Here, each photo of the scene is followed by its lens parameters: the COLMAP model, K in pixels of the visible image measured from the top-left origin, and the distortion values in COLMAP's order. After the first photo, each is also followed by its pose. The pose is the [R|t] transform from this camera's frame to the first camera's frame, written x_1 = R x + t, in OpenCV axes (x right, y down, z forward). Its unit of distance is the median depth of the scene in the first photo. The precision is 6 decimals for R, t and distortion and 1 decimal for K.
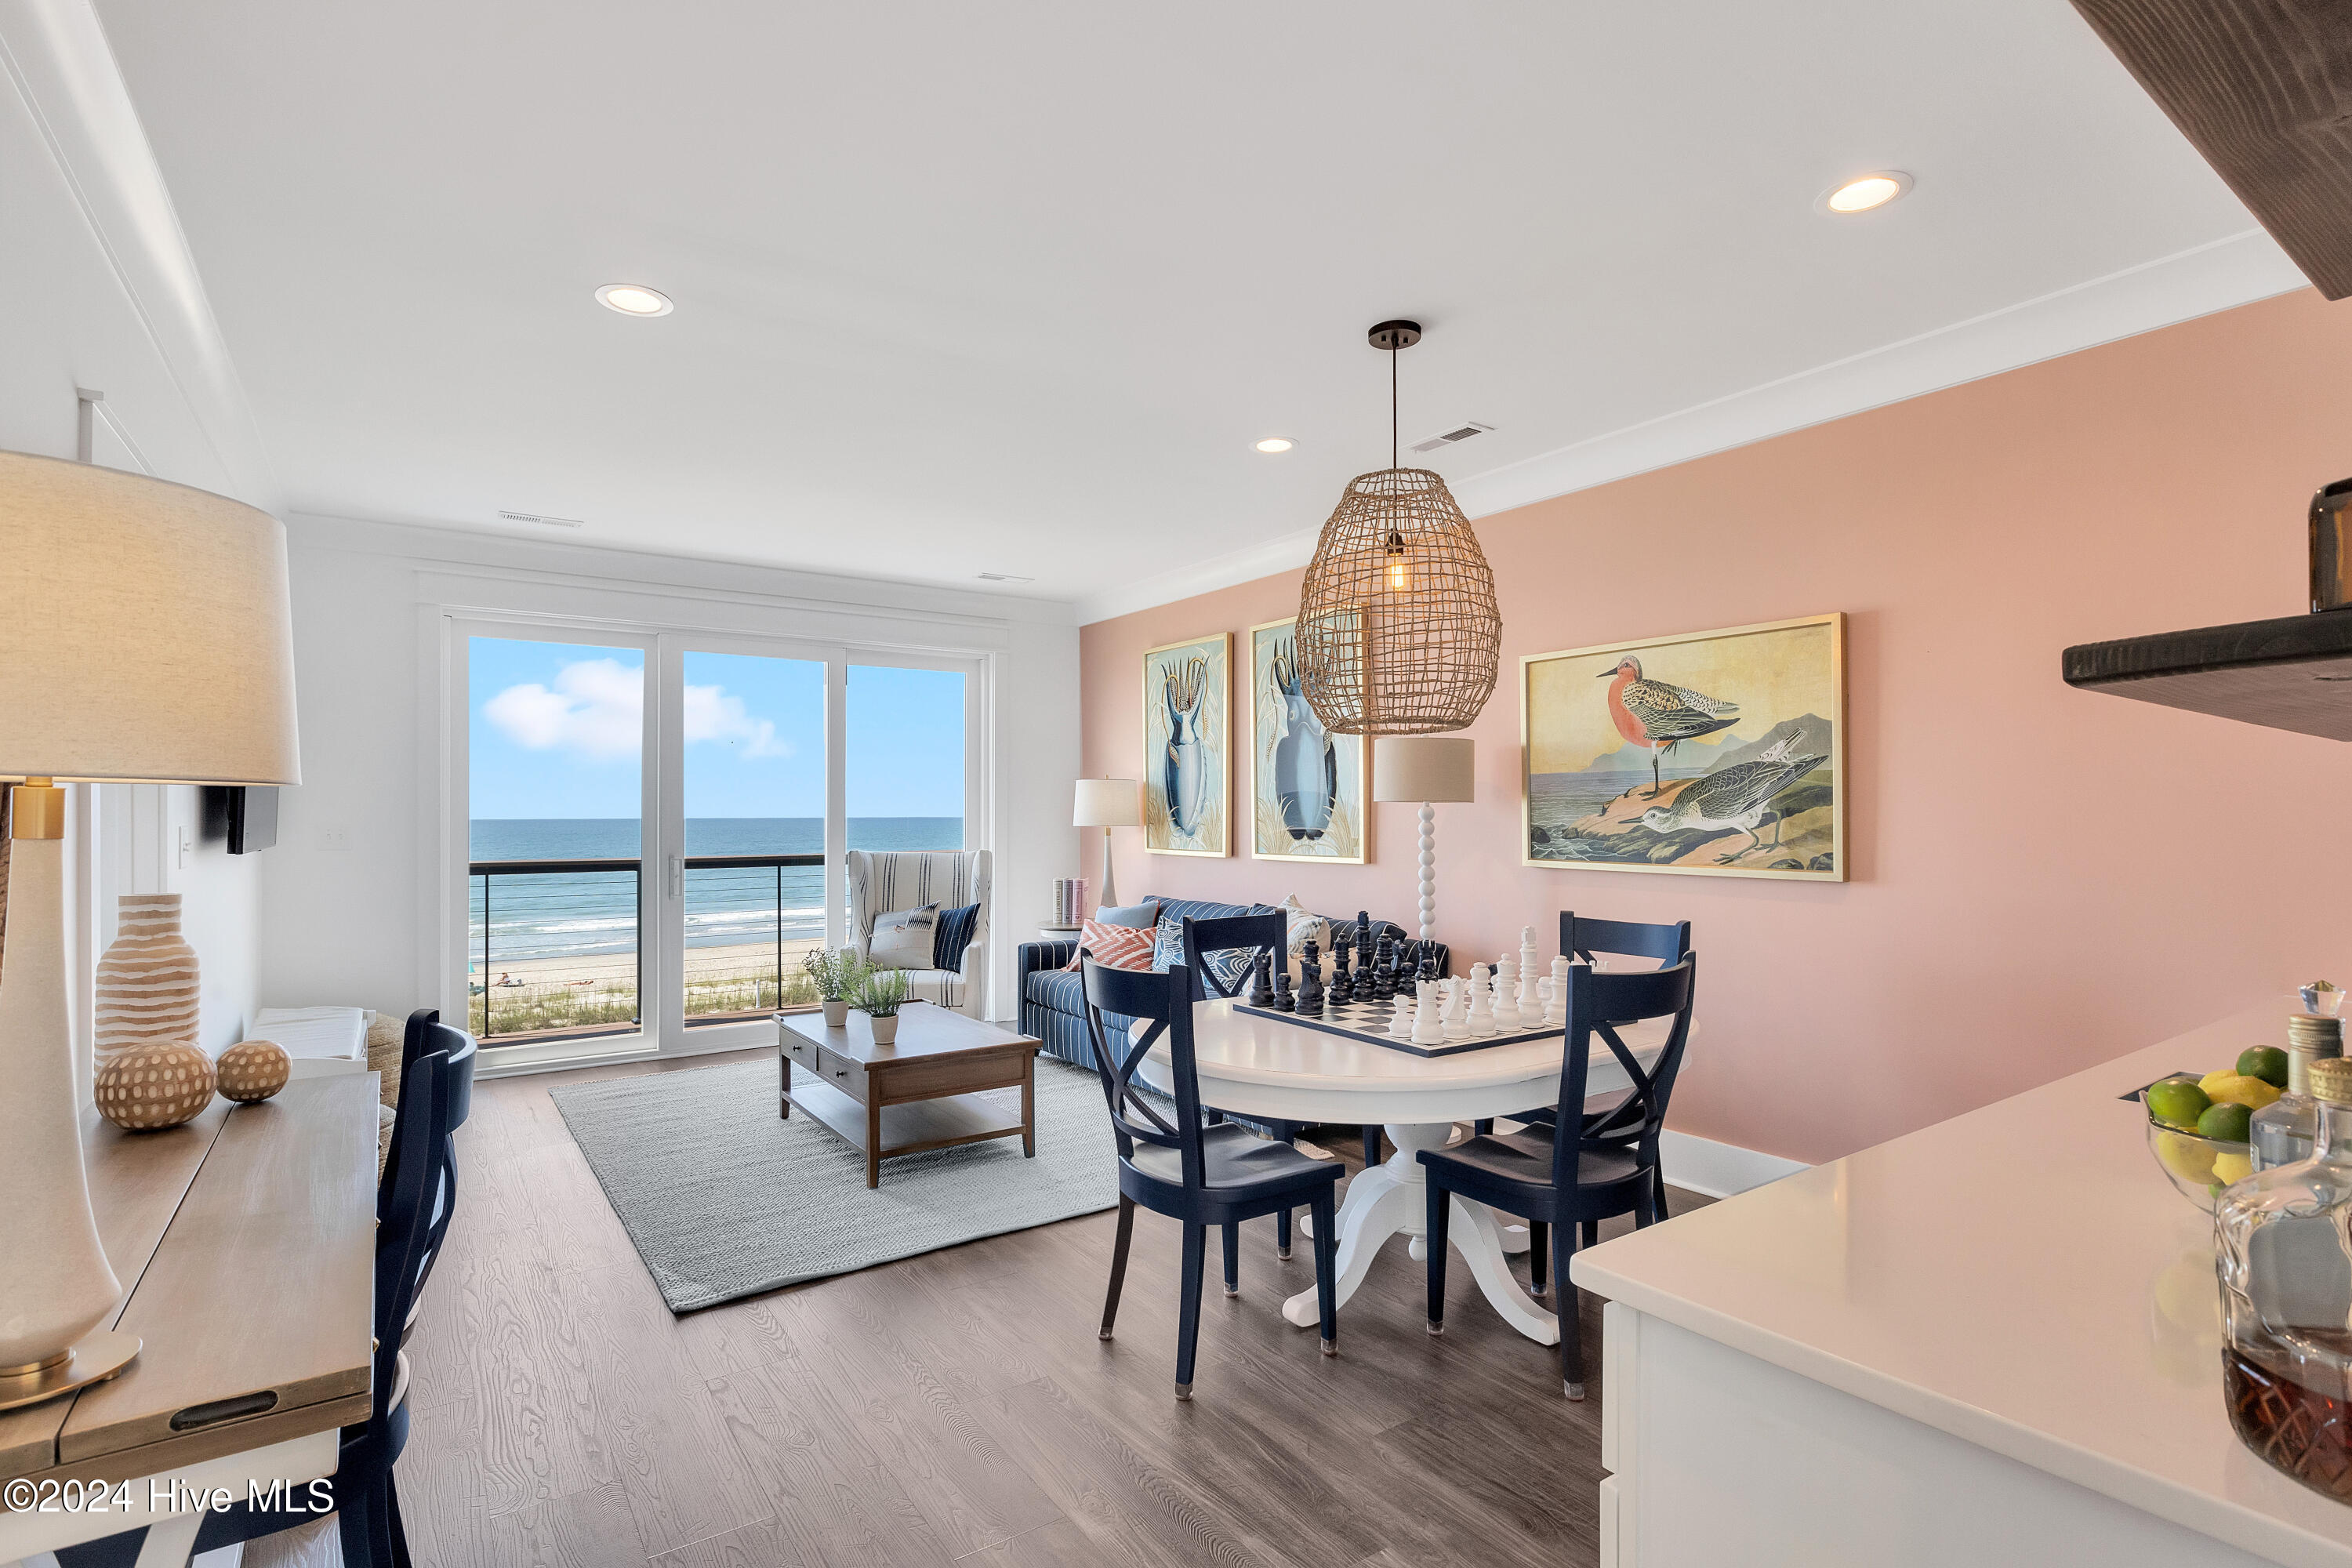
lens RADIAL K [[1113.3, 0, 1168.3], [0, 1113.3, 794.4], [0, 0, 1]] dist [0.000502, -0.000015]
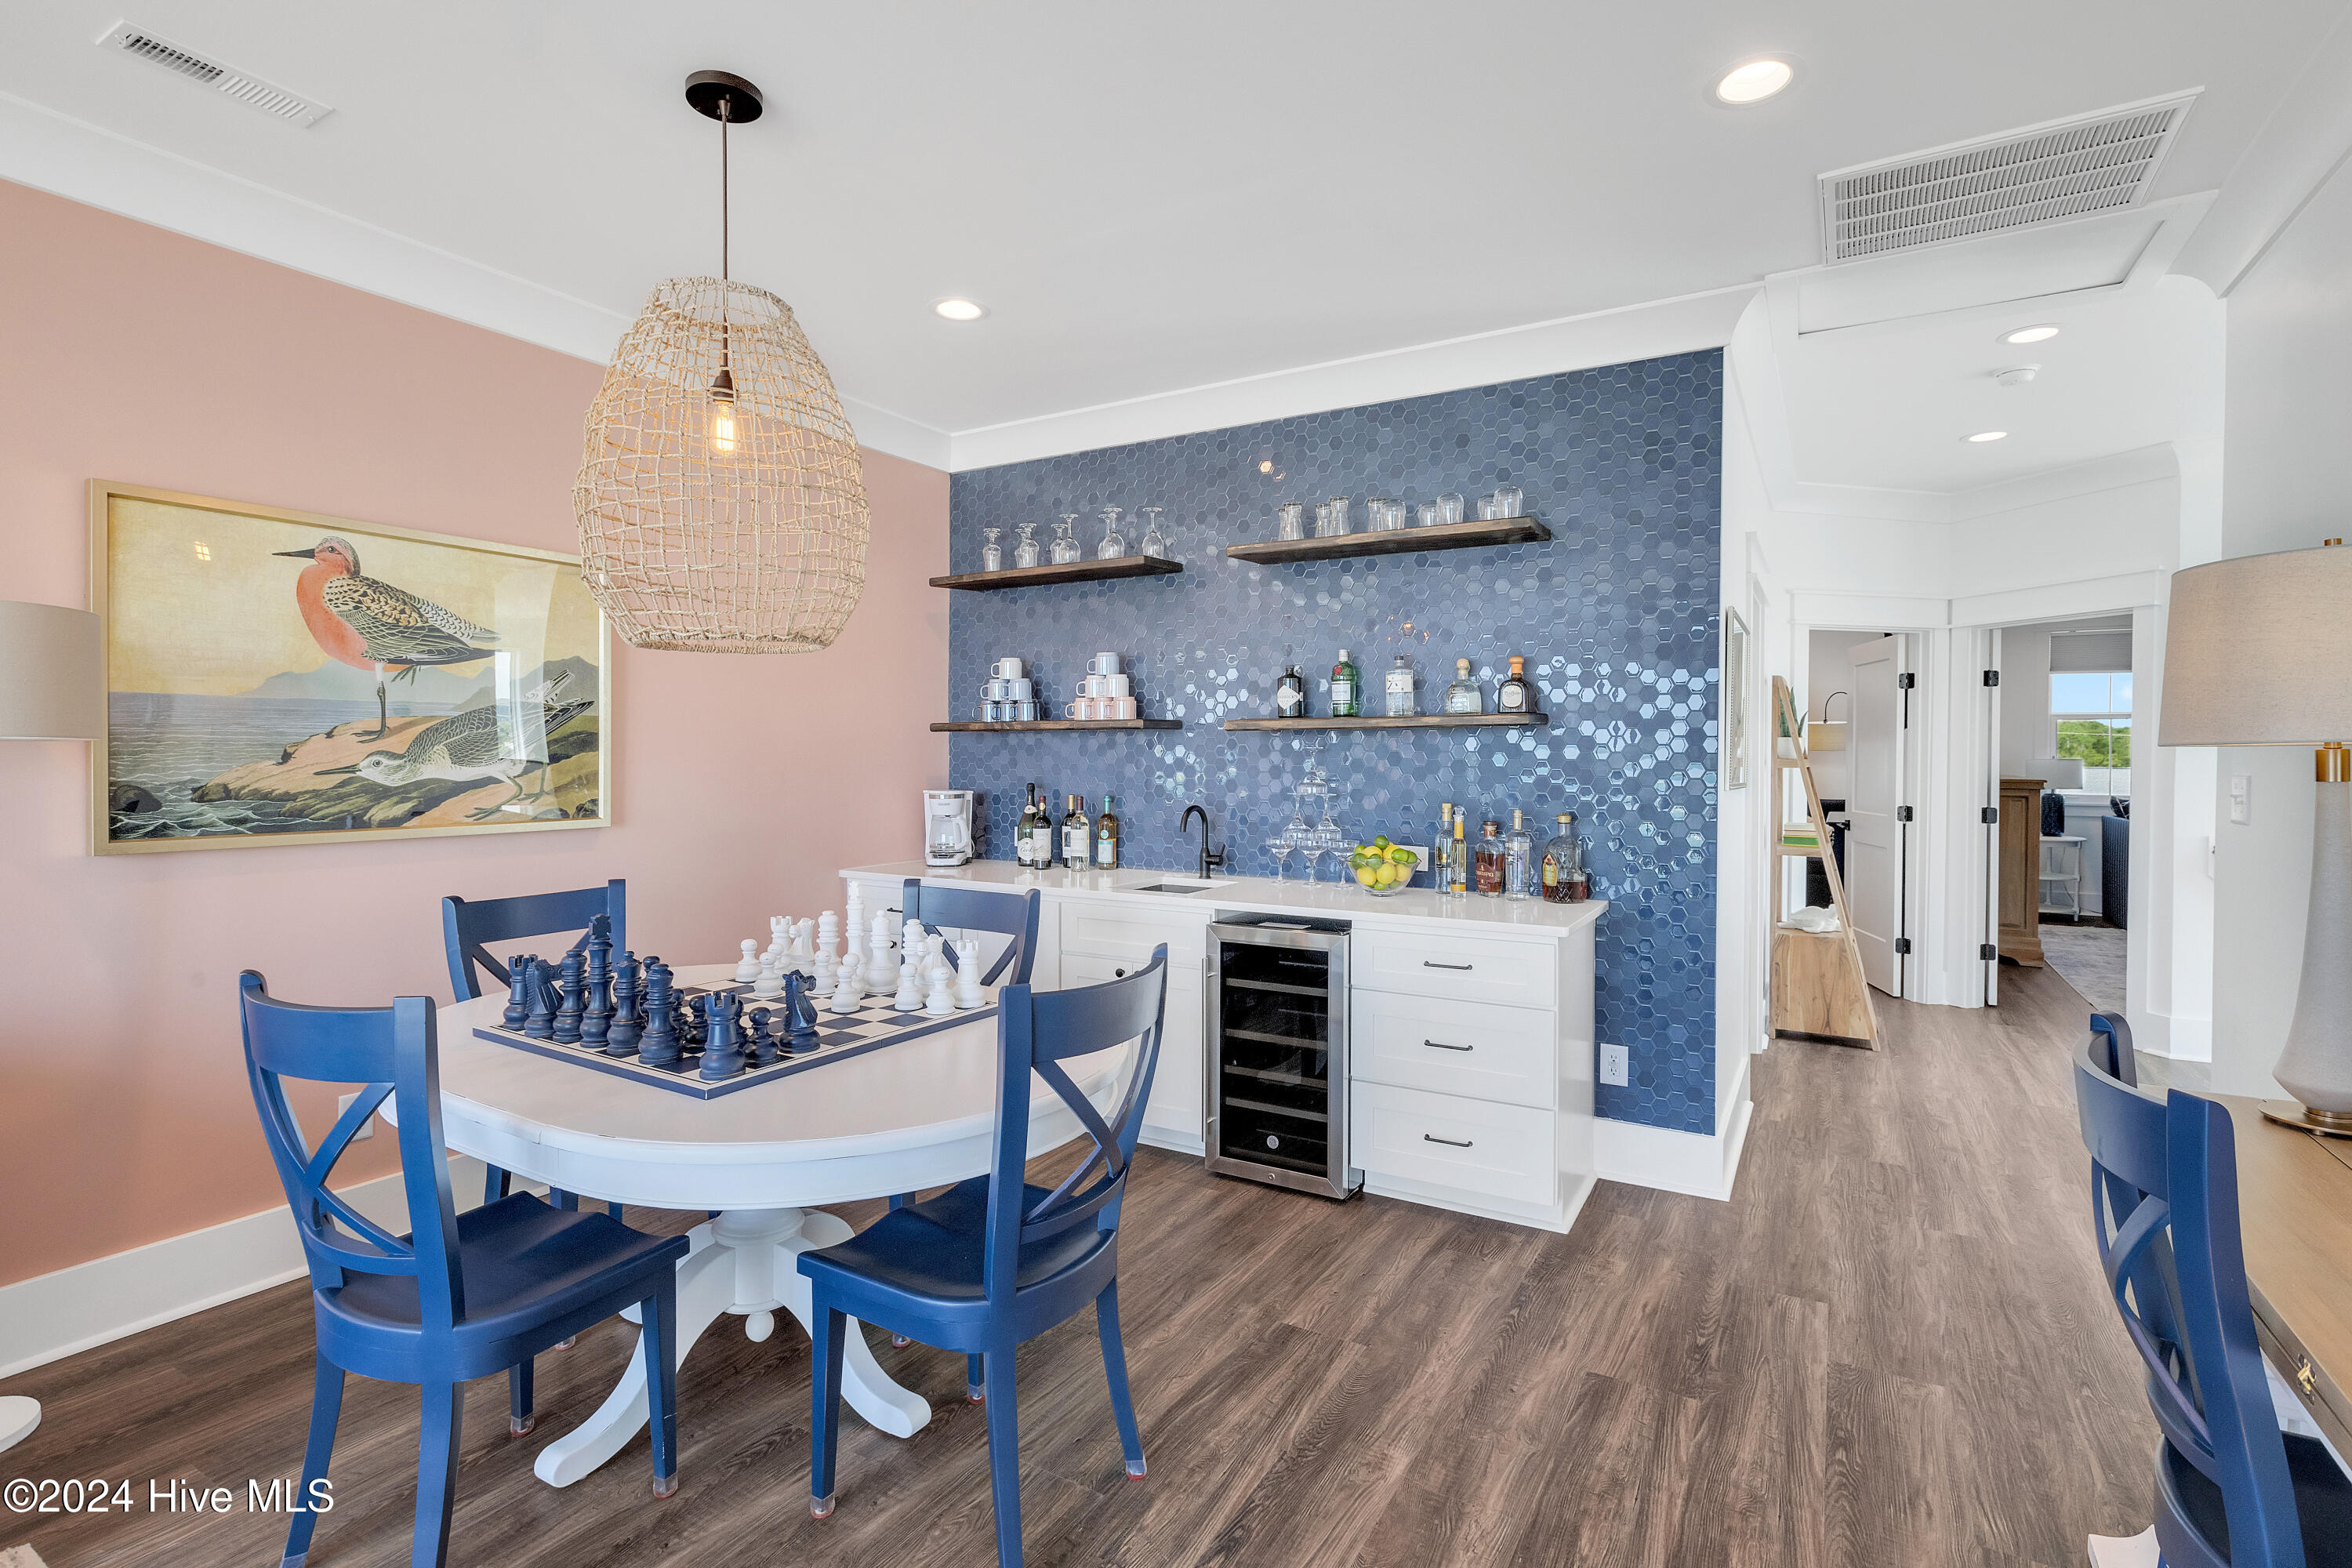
lens RADIAL K [[1123.4, 0, 1177.6], [0, 1123.4, 768.7], [0, 0, 1]] dist [-0.000978, -0.000025]
pose [[-0.409196, -0.009957, 0.912392, -0.465399], [-0.013029, 0.999902, 0.005069, 0.011910], [-0.912353, -0.009813, -0.409286, 0.817241]]
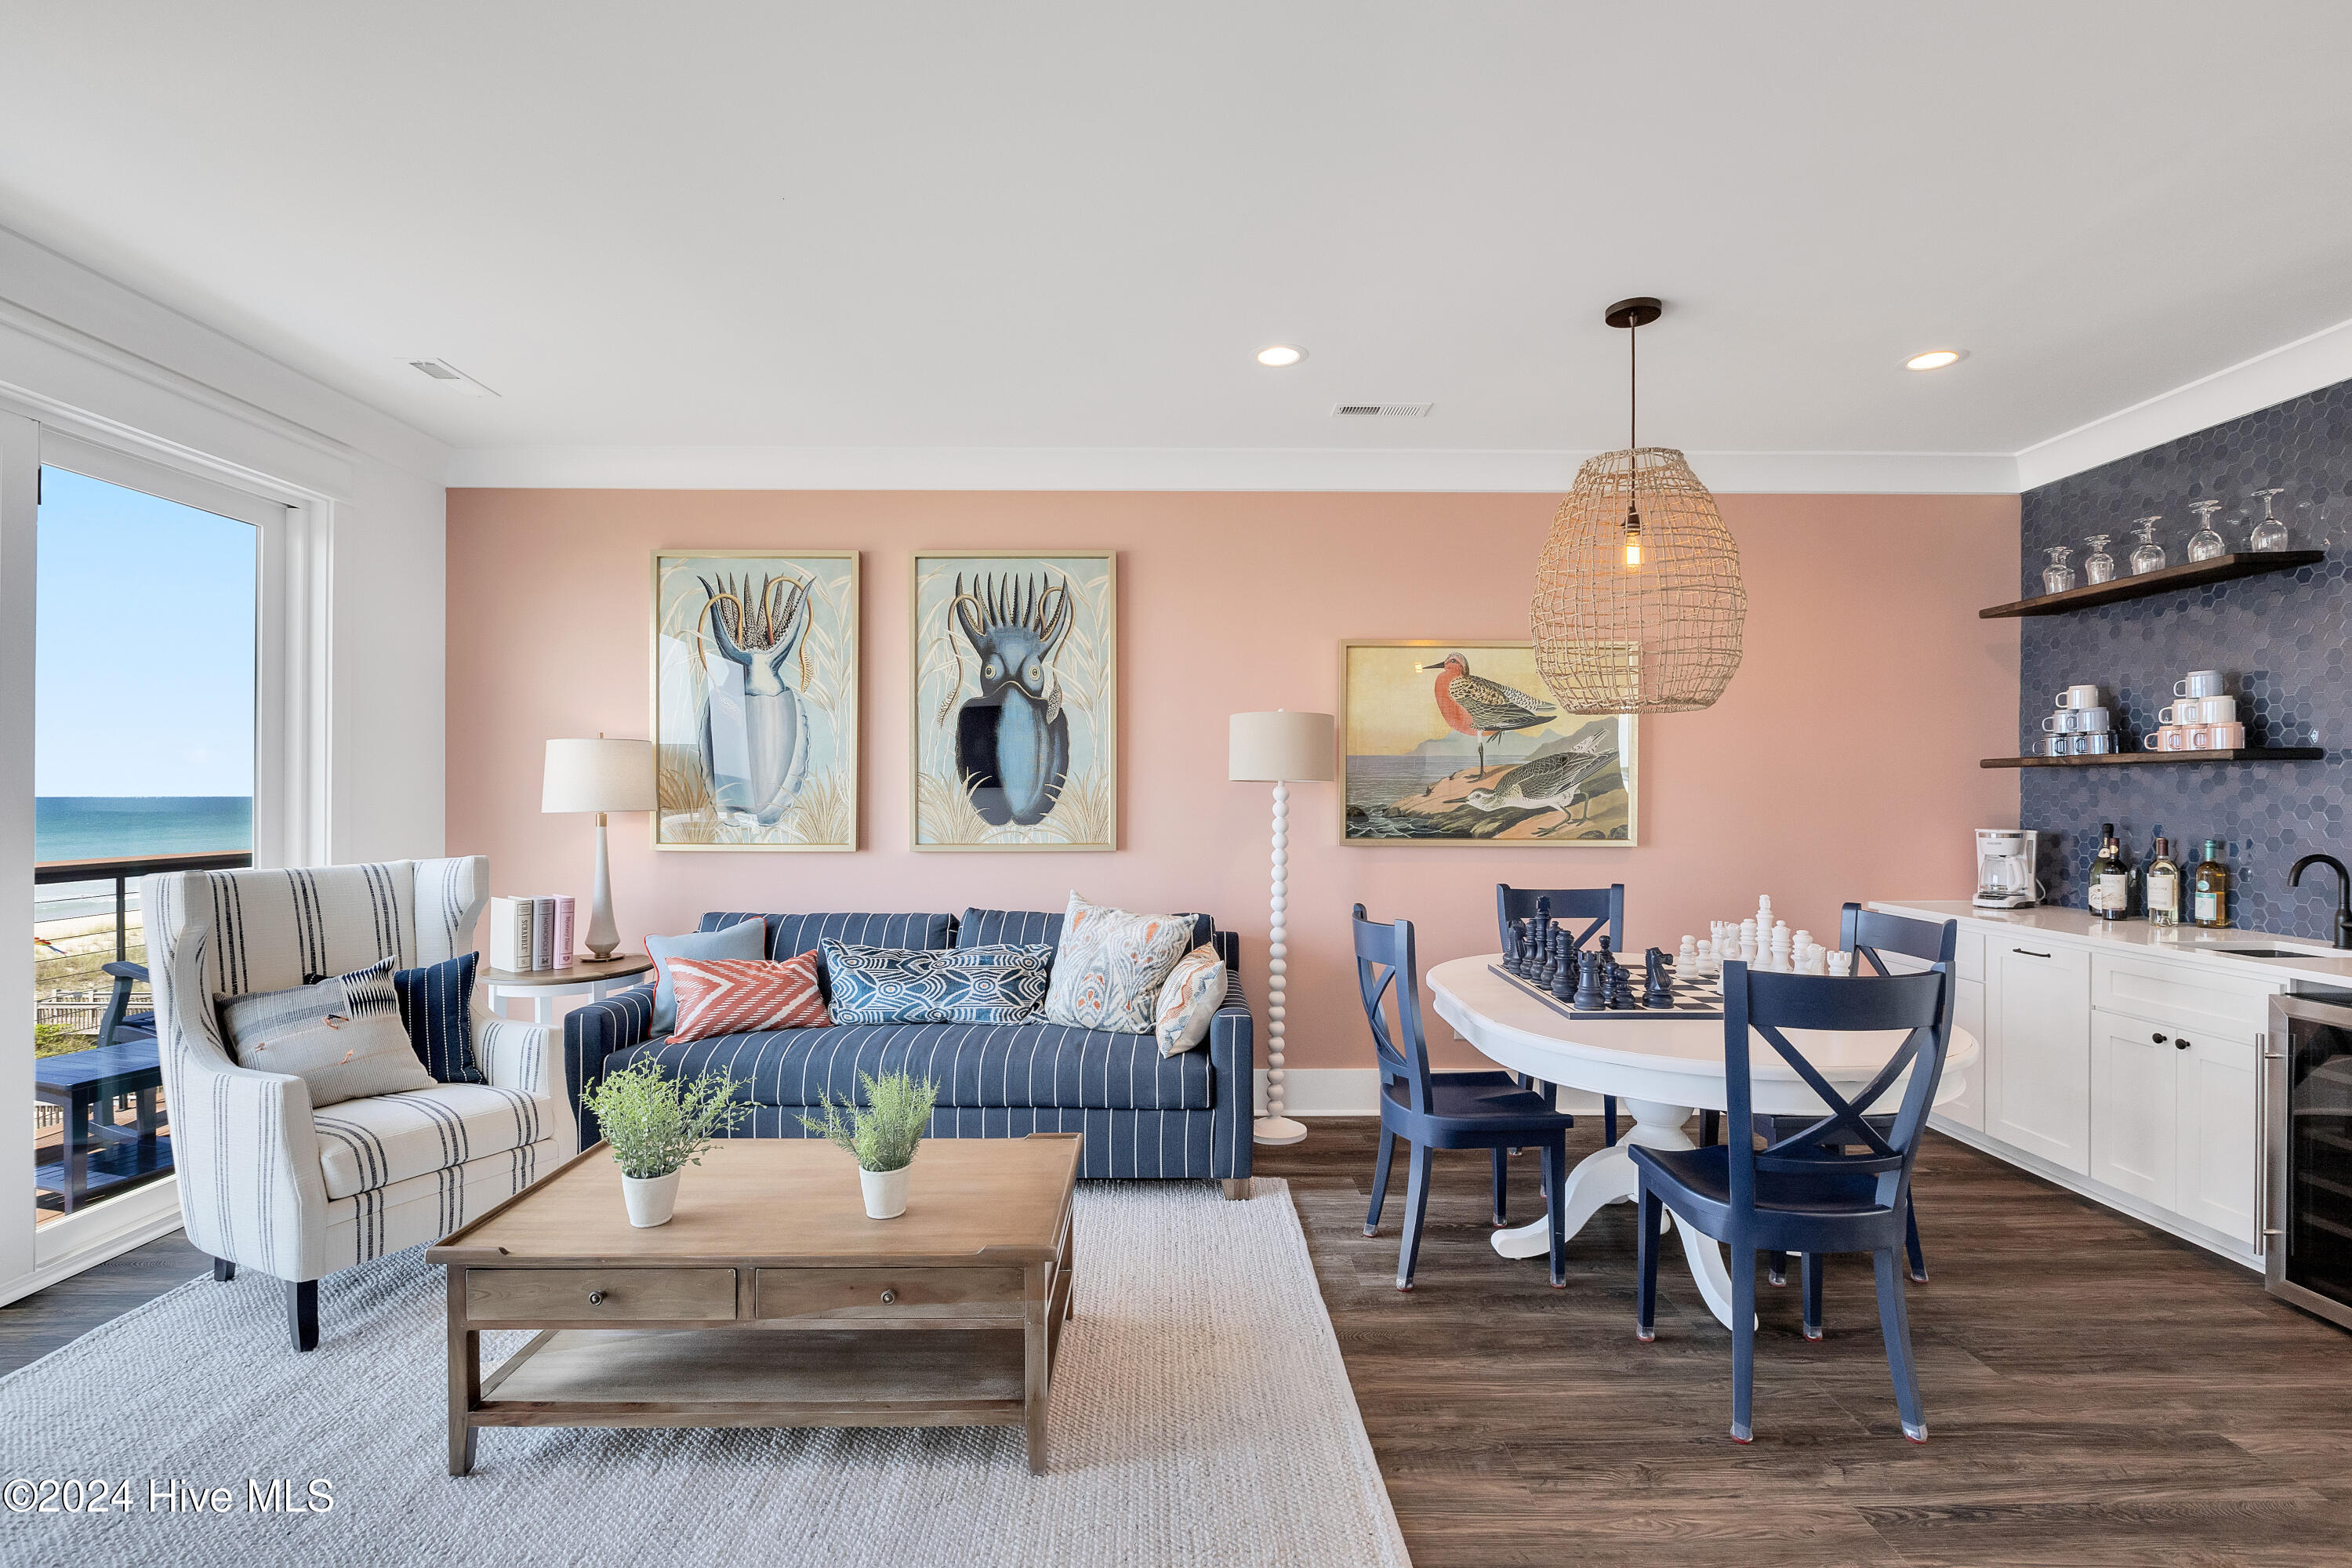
lens RADIAL K [[1097.9, 0, 1176.0], [0, 1097.9, 784.0], [0, 0, 1]] dist [-0.000120, 0.000303]
pose [[0.563467, 0.010841, 0.826068, -0.663713], [-0.016123, 0.999868, -0.002124, 0.014080], [-0.825981, -0.012122, 0.563567, 0.621170]]
